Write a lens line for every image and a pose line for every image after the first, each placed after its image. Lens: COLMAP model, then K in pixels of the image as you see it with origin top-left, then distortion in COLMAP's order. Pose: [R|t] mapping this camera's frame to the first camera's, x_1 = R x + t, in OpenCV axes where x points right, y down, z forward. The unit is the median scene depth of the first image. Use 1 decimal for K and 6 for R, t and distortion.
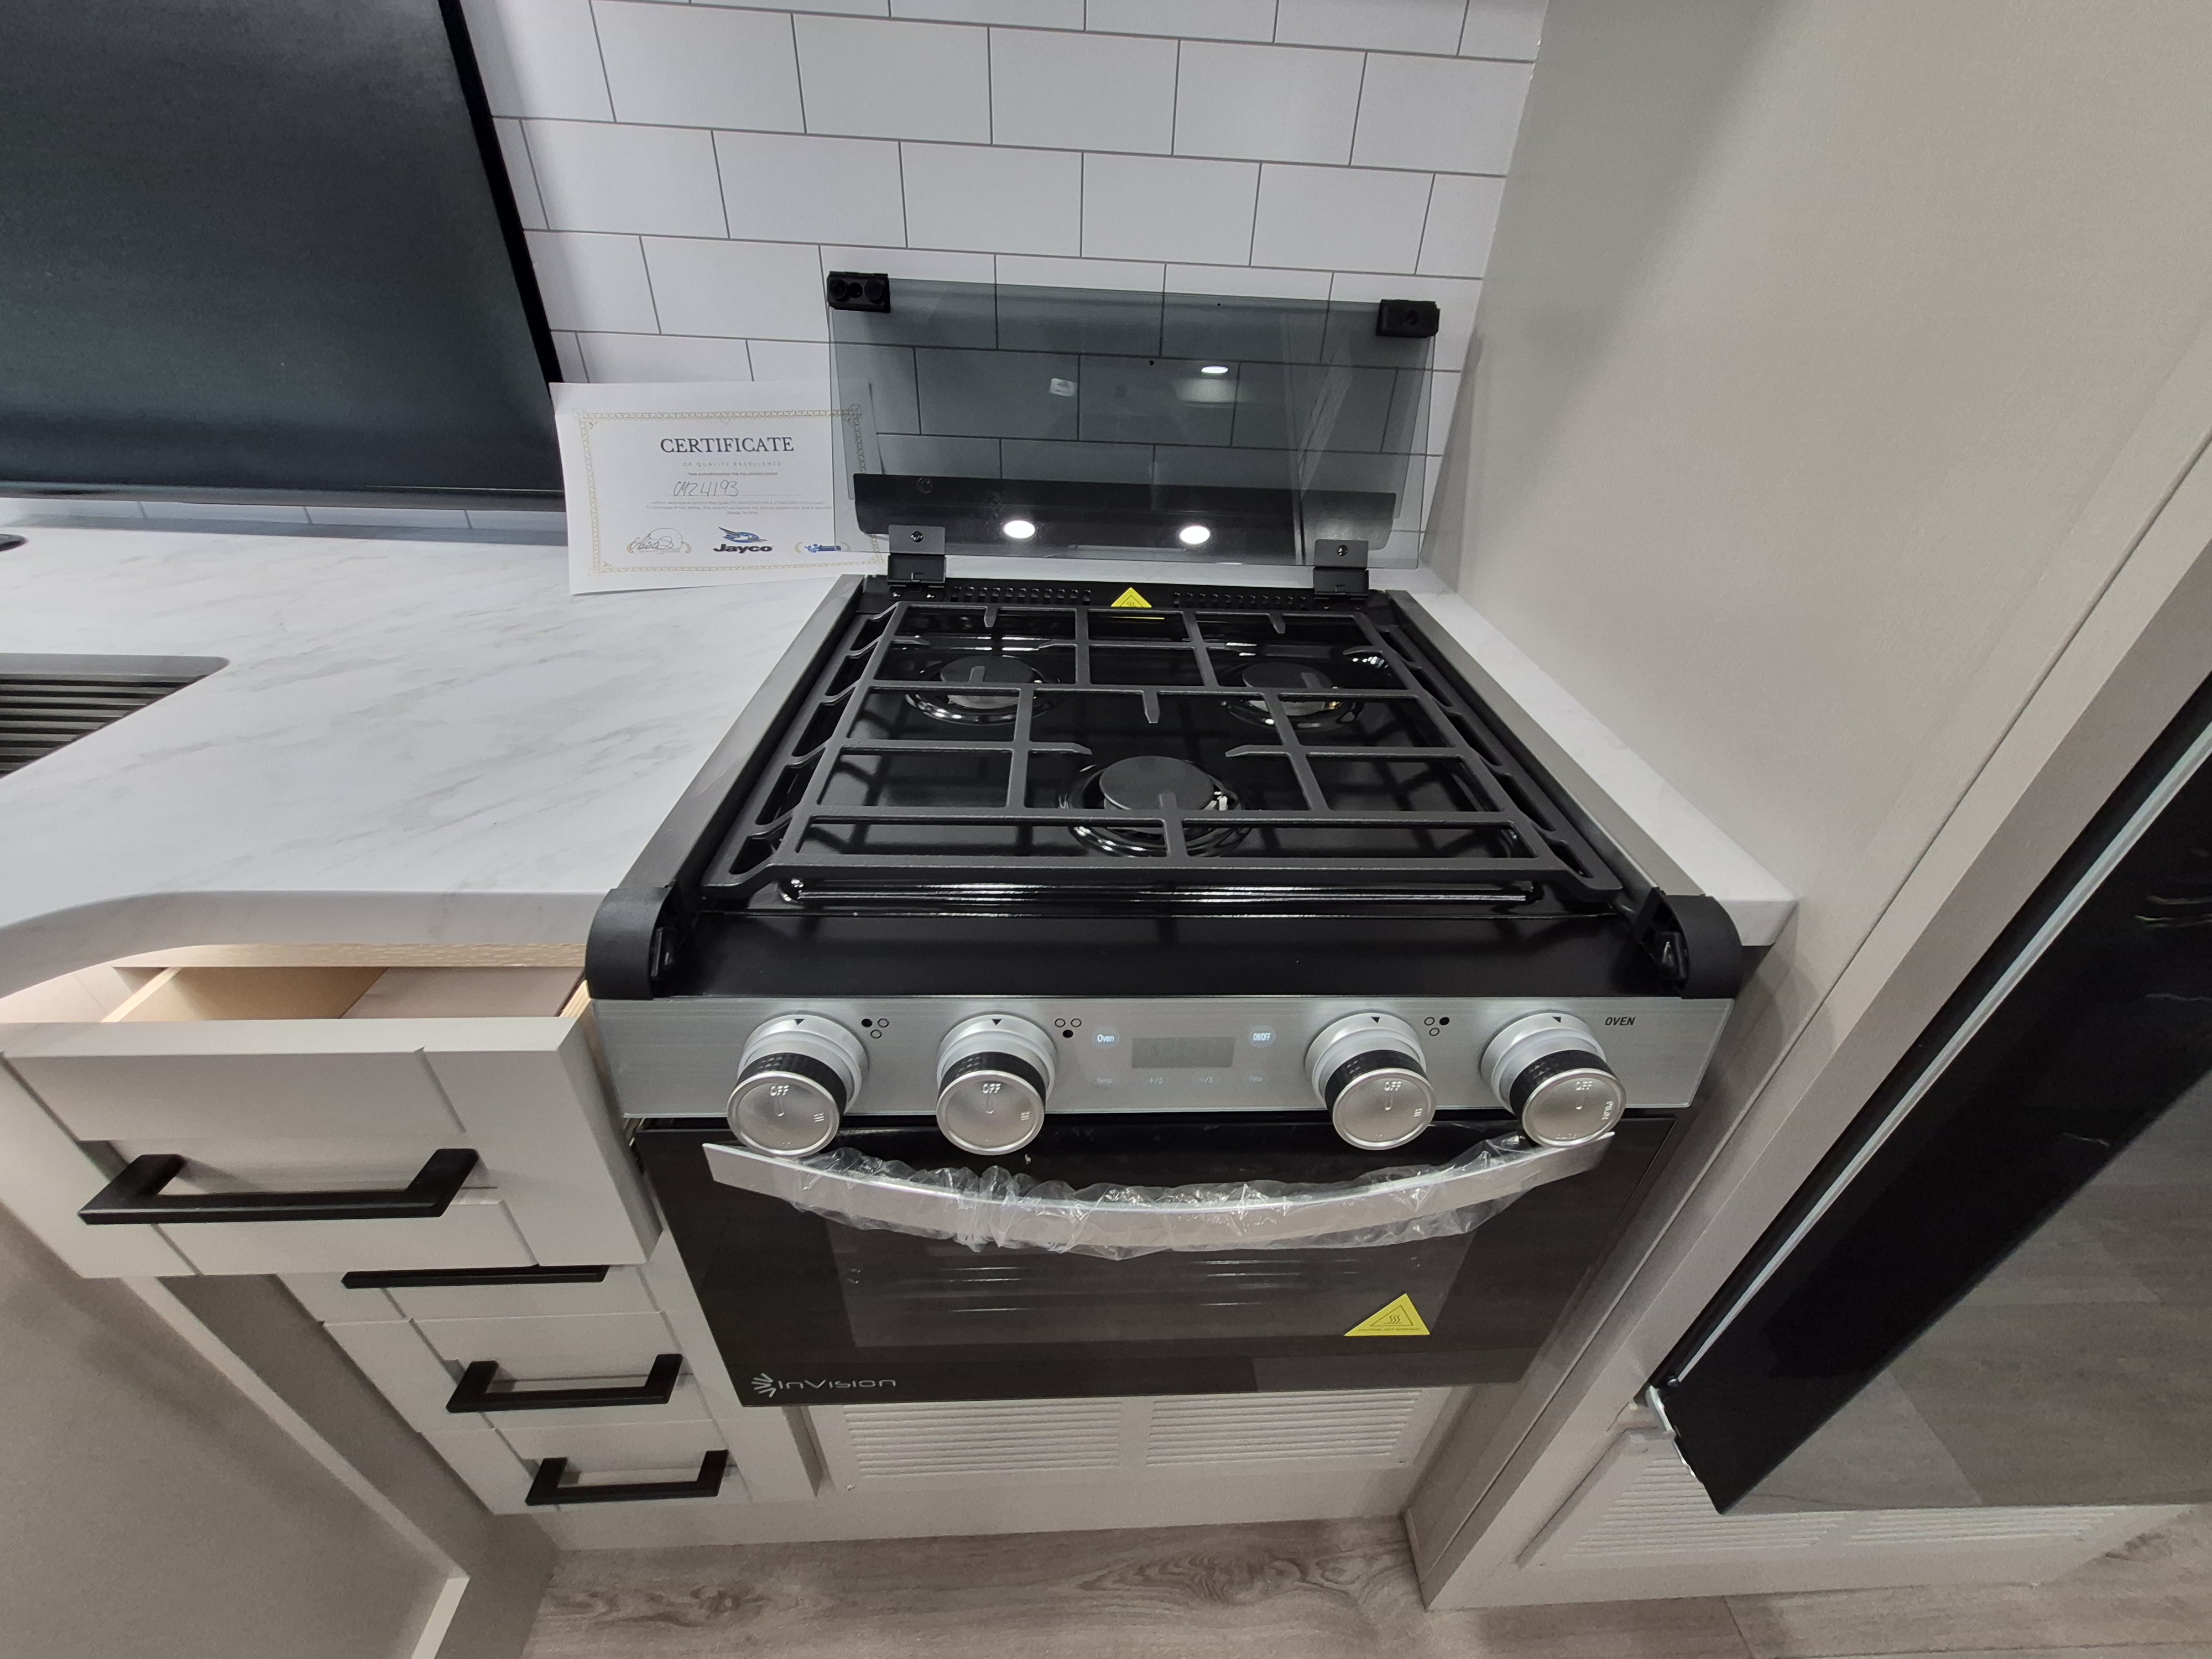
lens RADIAL K [[862.7, 0, 1123.1], [0, 862.7, 817.9], [0, 0, 1]] dist [0.000752, -0.000590]
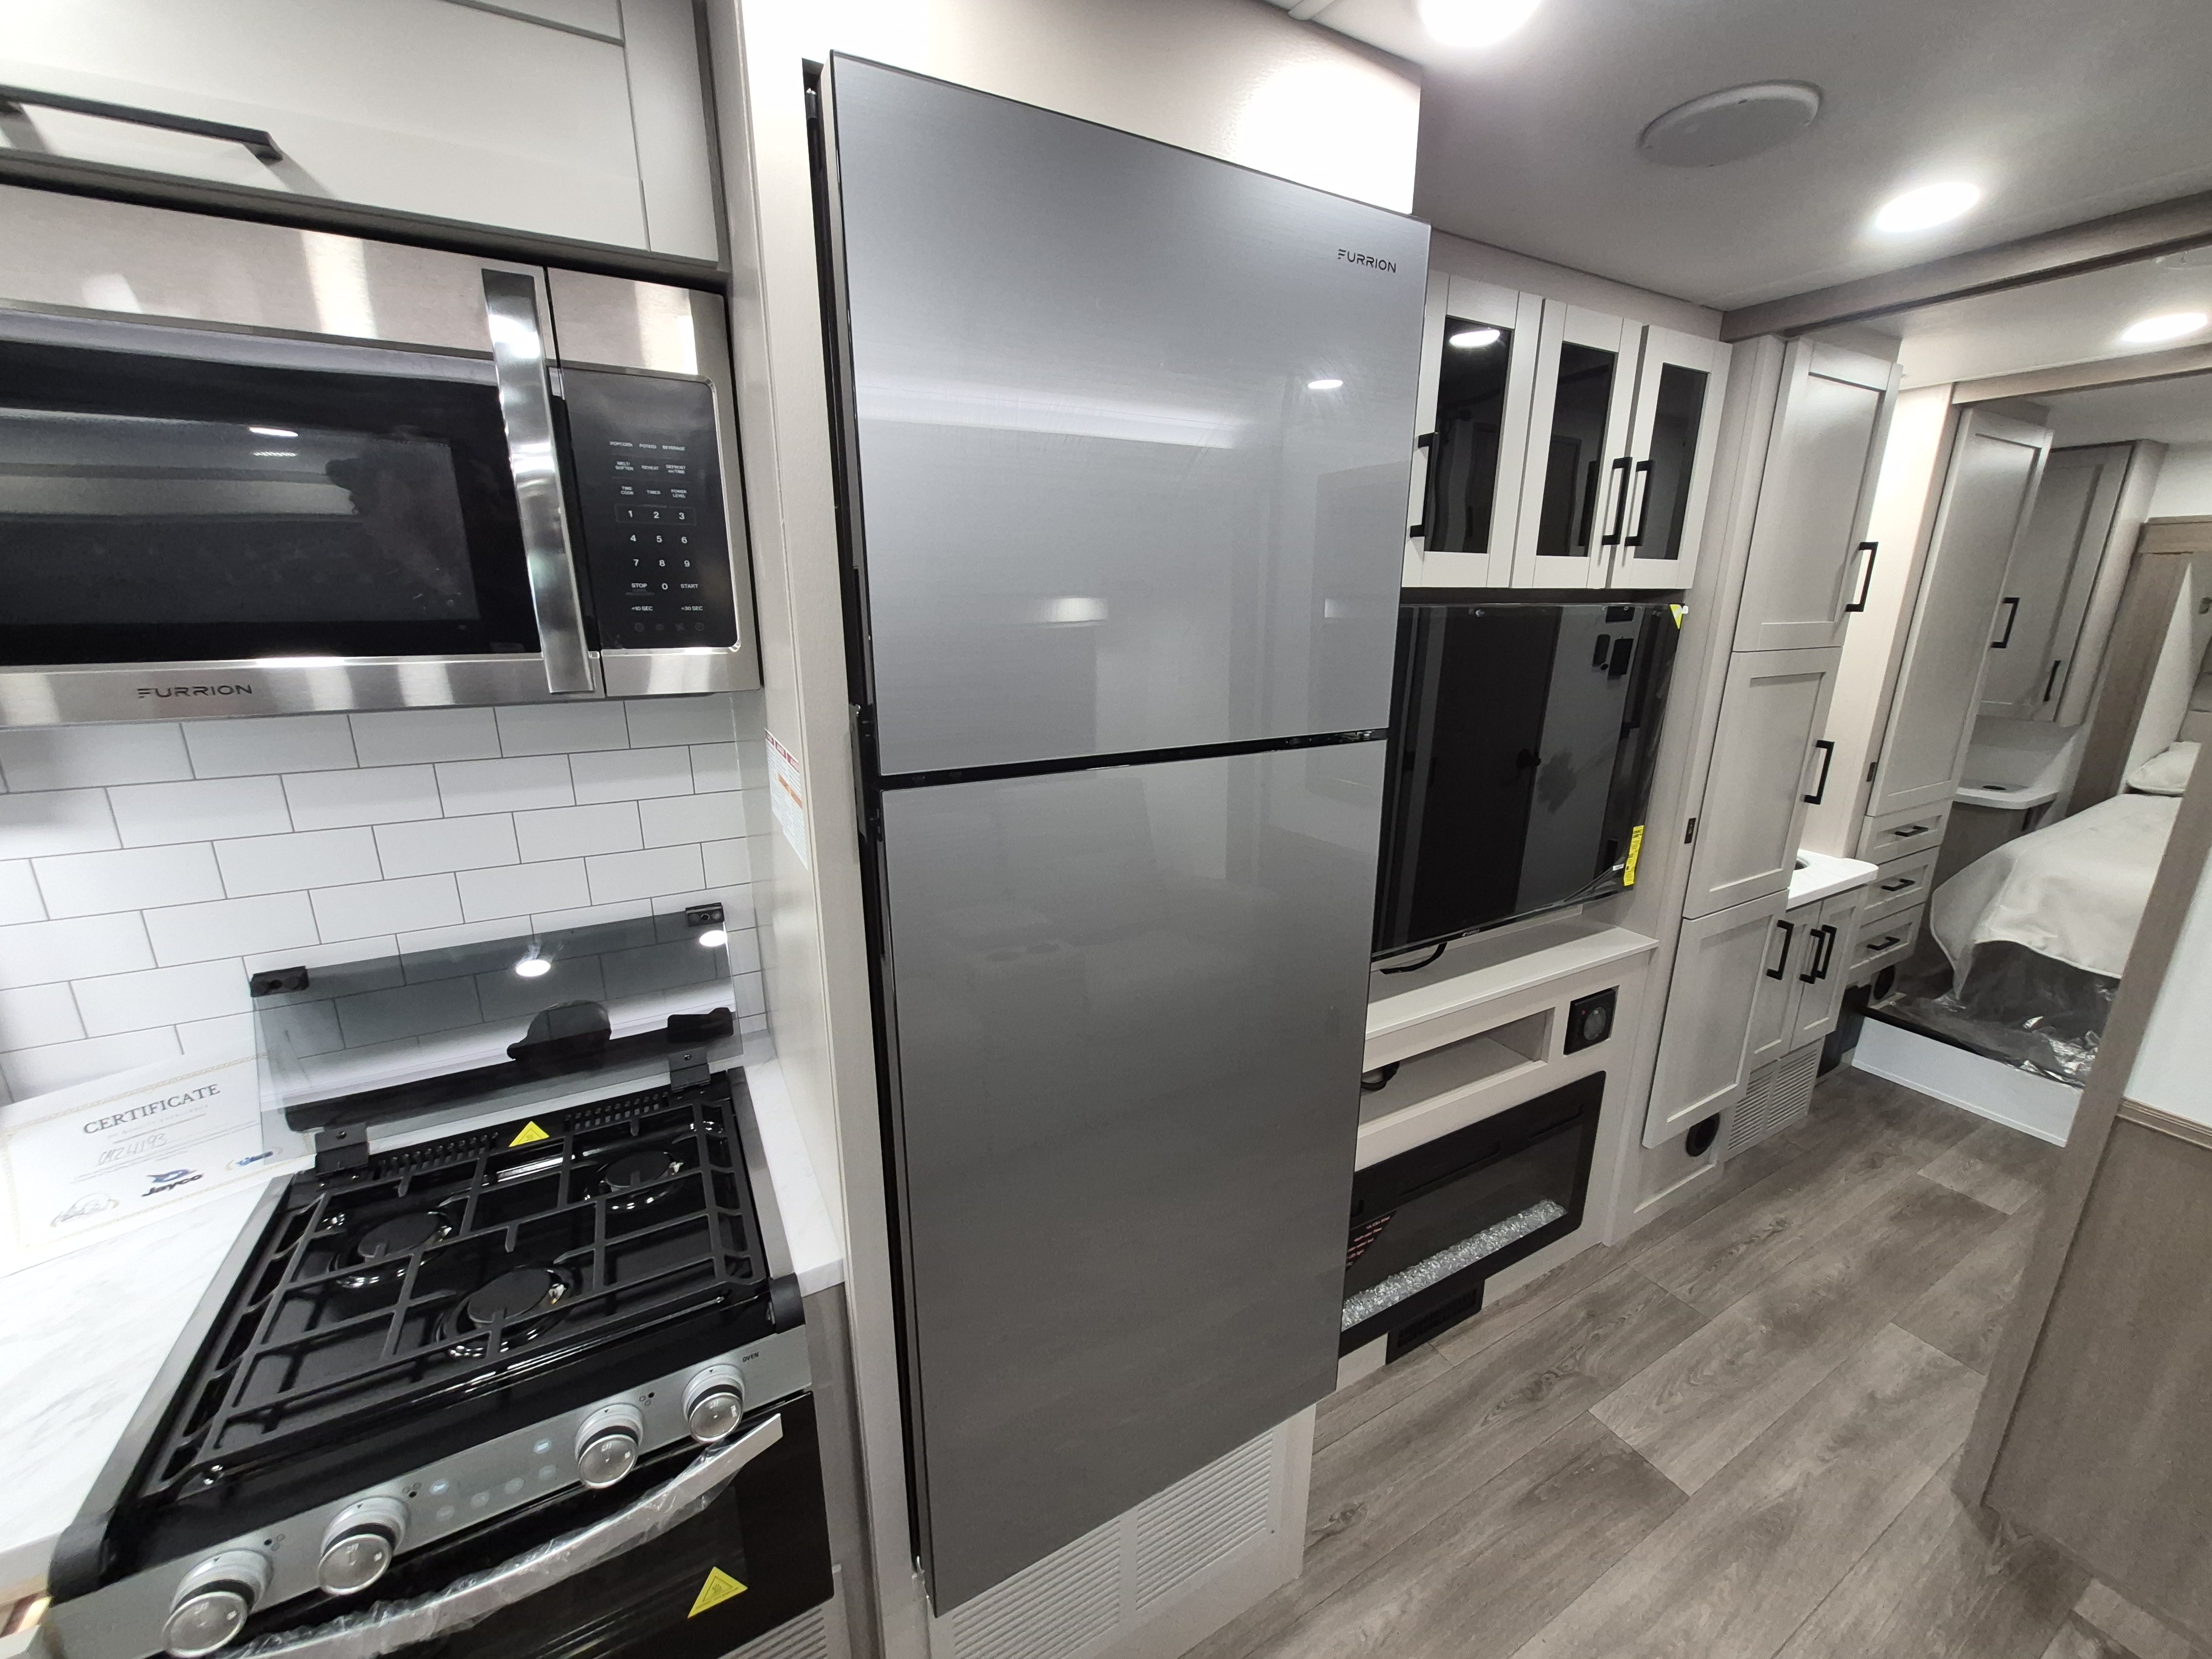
lens RADIAL K [[862.7, 0, 1118.0], [0, 862.7, 815.8], [0, 0, 1]] dist [0.000752, -0.000590]
pose [[0.893614, -0.148937, 0.423404, 0.421208], [0.272059, 0.930028, -0.247046, -0.135168], [-0.356984, 0.335955, 0.871606, -0.953652]]
